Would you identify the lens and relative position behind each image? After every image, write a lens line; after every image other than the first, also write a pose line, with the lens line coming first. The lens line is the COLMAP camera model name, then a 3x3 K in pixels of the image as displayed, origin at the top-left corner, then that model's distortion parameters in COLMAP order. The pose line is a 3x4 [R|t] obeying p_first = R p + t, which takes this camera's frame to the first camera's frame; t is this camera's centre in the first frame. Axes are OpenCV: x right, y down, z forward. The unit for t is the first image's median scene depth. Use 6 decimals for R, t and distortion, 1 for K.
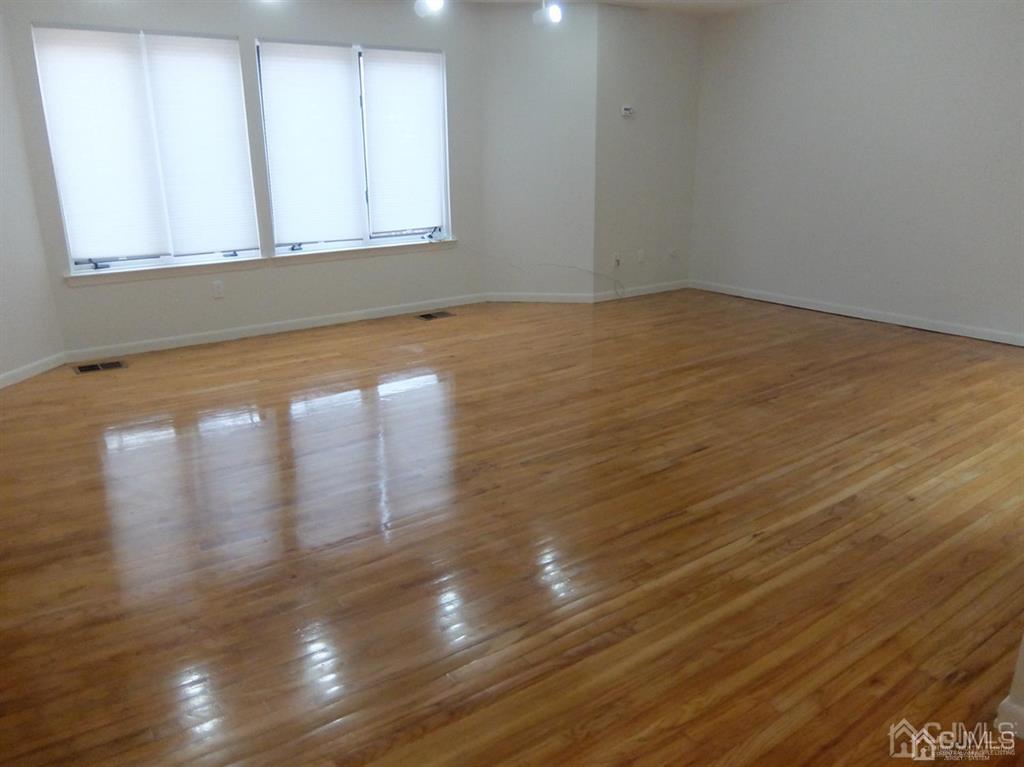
lens RADIAL K [[744.2, 0, 510.2], [0, 744.2, 367.7], [0, 0, 1]] dist [0.000402, -0.051573]
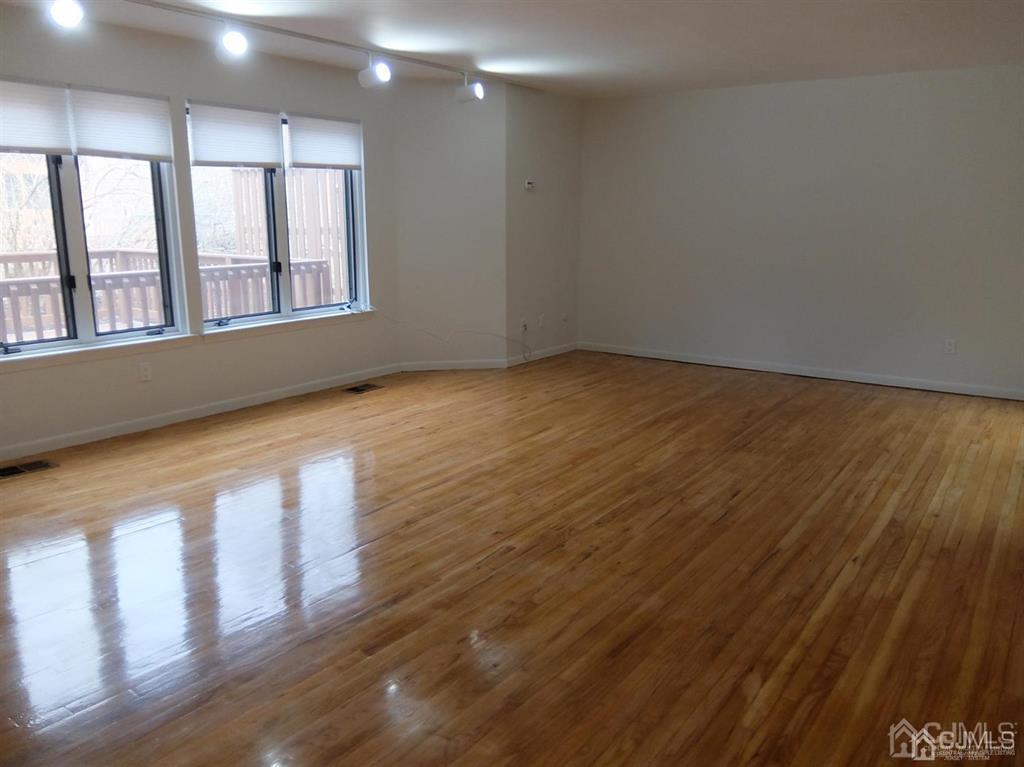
lens RADIAL K [[755.2, 0, 485.6], [0, 755.2, 380.8], [0, 0, 1]] dist [-0.034861, 0.008416]
pose [[0.958556, -0.053315, 0.279870, -0.337989], [0.074138, 0.995170, -0.064343, -0.008580], [-0.275088, 0.082425, 0.957879, 0.035578]]
